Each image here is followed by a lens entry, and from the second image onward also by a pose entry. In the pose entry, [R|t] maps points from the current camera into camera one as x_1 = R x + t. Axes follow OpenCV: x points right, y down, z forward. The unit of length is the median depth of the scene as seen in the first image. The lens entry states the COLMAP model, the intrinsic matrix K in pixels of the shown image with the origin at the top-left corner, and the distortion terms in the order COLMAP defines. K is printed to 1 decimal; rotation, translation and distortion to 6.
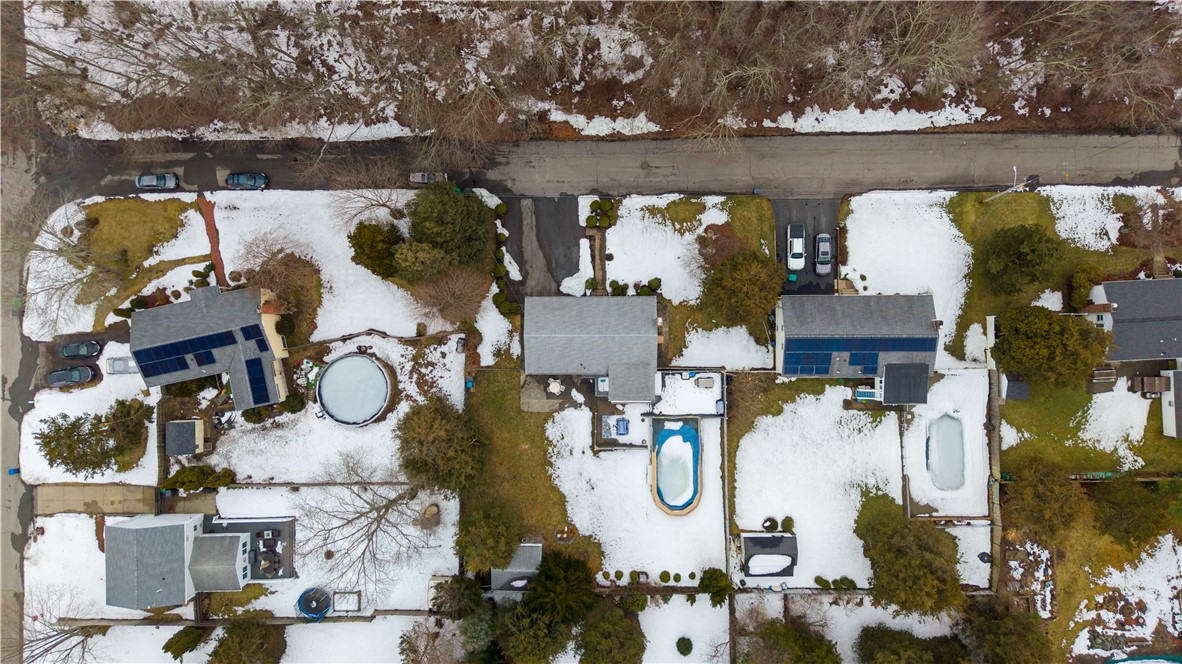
lens RADIAL K [[792.7, 0, 591.0], [0, 792.7, 332.0], [0, 0, 1]] dist [0.030618, -0.046182]
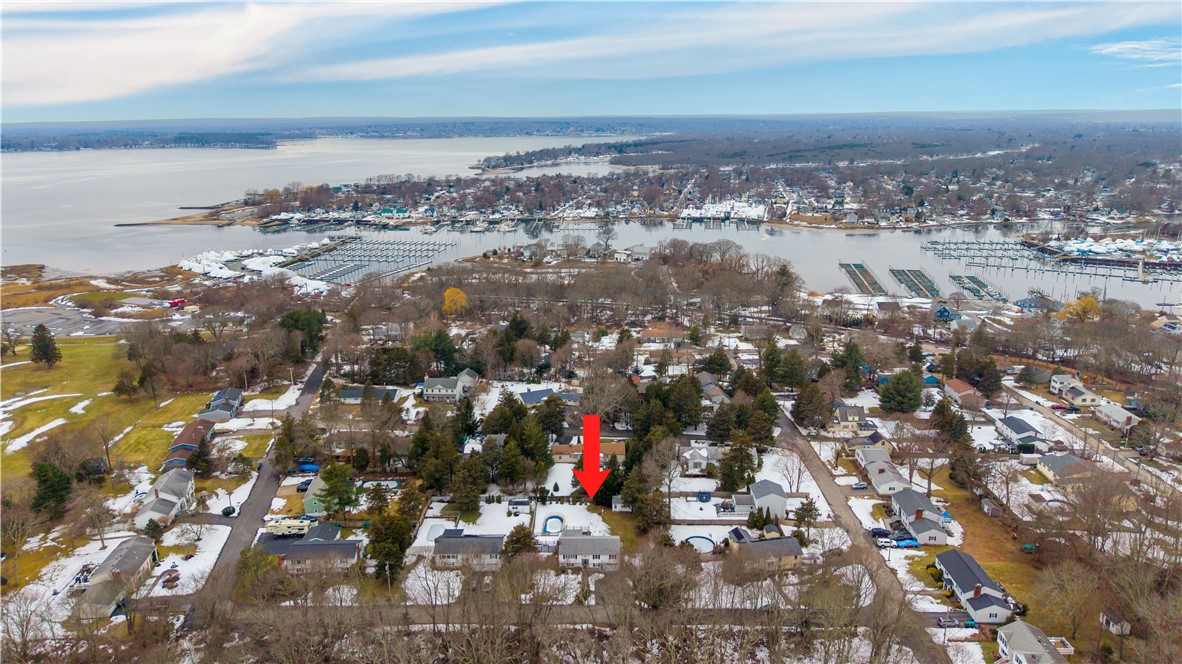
lens RADIAL K [[792.7, 0, 591.0], [0, 792.7, 332.0], [0, 0, 1]] dist [0.030618, -0.046182]
pose [[-0.999253, 0.021733, 0.031968, -0.082838], [0.025636, -0.246393, 0.968831, -1.880806], [0.028932, 0.968926, 0.245651, -0.103290]]
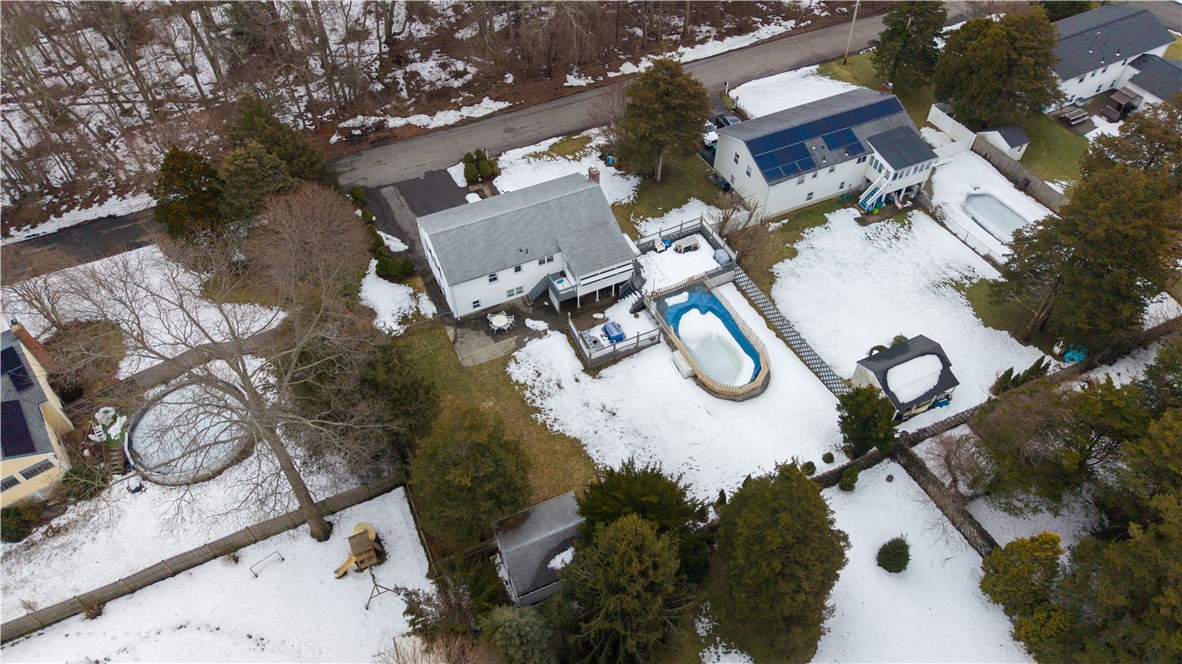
lens RADIAL K [[792.7, 0, 591.0], [0, 792.7, 332.0], [0, 0, 1]] dist [0.030618, -0.046182]
pose [[0.908064, -0.307575, 0.284283, -0.170493], [0.418661, 0.685955, -0.595137, 0.513314], [-0.011956, 0.659441, 0.751661, 0.487938]]
